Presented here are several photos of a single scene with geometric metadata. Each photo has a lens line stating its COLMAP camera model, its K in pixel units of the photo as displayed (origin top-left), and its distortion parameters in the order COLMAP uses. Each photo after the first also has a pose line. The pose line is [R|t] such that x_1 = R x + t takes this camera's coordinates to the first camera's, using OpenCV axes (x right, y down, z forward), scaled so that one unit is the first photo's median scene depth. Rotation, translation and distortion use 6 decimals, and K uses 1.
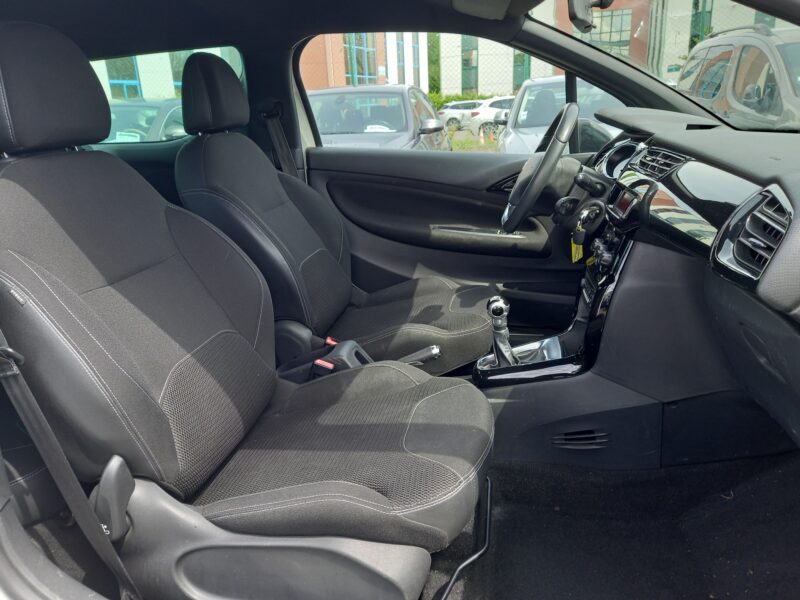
lens RADIAL K [[581.3, 0, 400.0], [0, 581.3, 291.6], [0, 0, 1]] dist [0.080555, -0.000623]
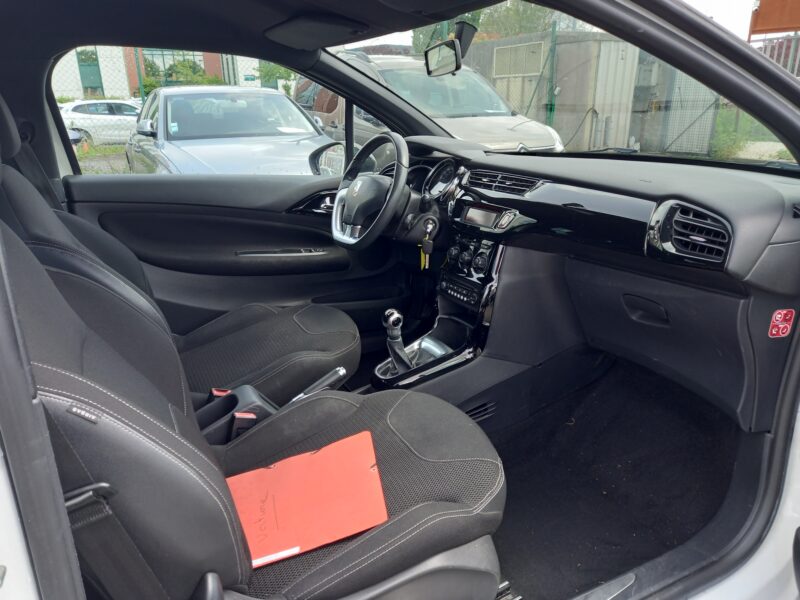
lens RADIAL K [[580.5, 0, 400.0], [0, 580.5, 300.0], [0, 0, 1]] dist [0.090171, -0.088092]
pose [[0.805372, -0.168297, 0.568376, -0.414174], [0.167476, 0.984387, 0.054171, -0.062043], [-0.568619, 0.051562, 0.820984, 0.088151]]
